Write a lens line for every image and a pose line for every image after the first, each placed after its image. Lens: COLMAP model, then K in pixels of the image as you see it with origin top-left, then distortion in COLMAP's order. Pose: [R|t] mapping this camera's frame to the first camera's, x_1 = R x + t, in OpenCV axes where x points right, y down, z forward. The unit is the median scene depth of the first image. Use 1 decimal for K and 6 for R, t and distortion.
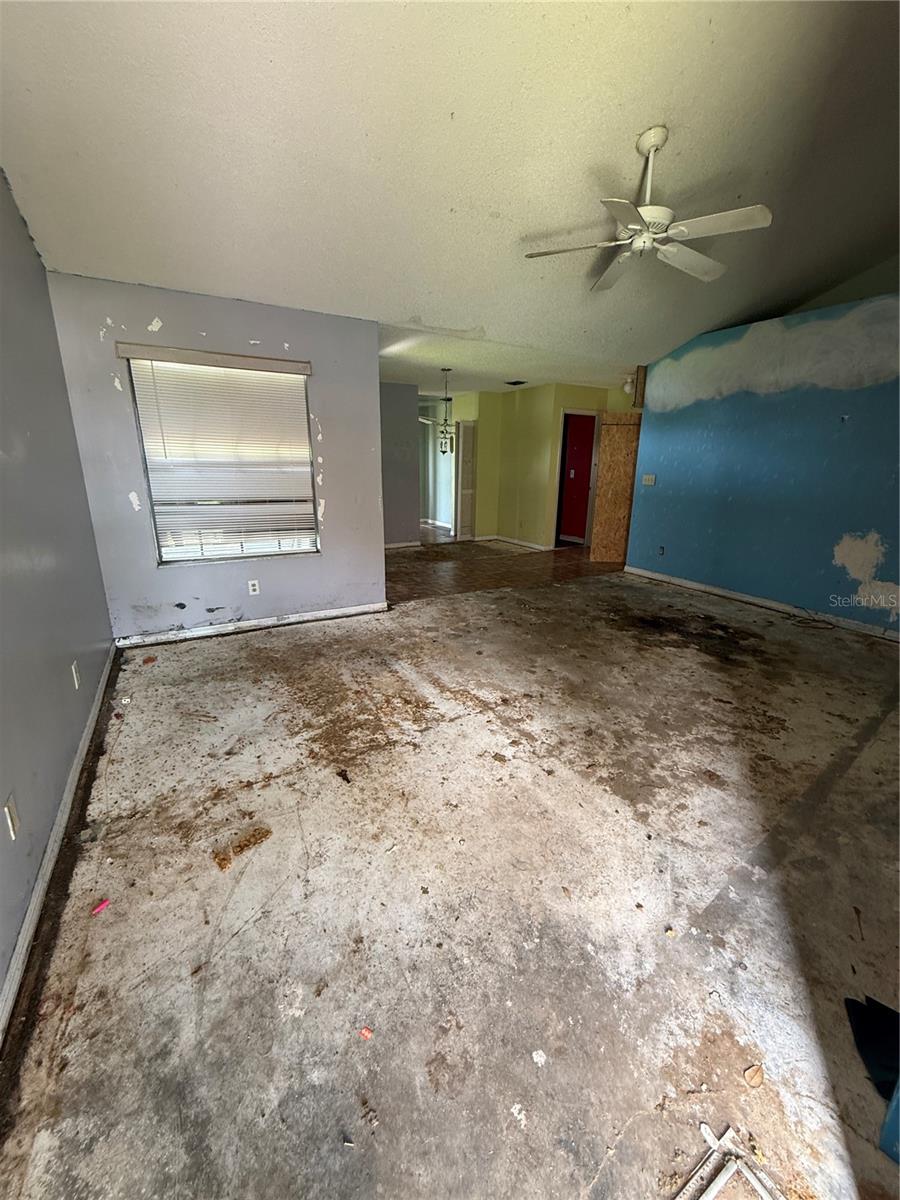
lens RADIAL K [[482.1, 0, 452.3], [0, 482.1, 597.4], [0, 0, 1]] dist [0.002505, -0.000020]
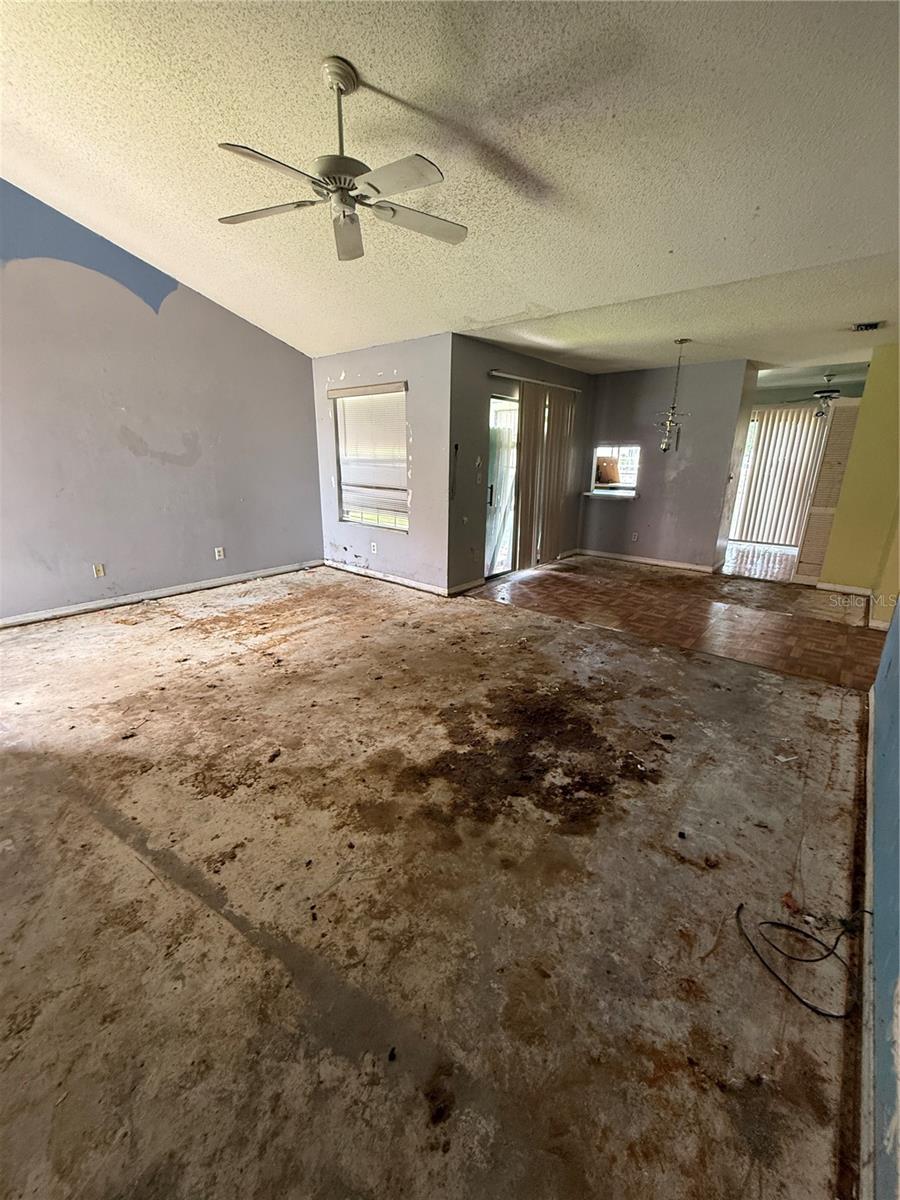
lens RADIAL K [[482.1, 0, 450.1], [0, 482.1, 600.7], [0, 0, 1]] dist [0.002505, -0.000020]
pose [[0.339036, 0.267004, -0.902089, 1.121885], [-0.263245, 0.947500, 0.181509, -0.216539], [0.903193, 0.175932, 0.391524, 0.767529]]
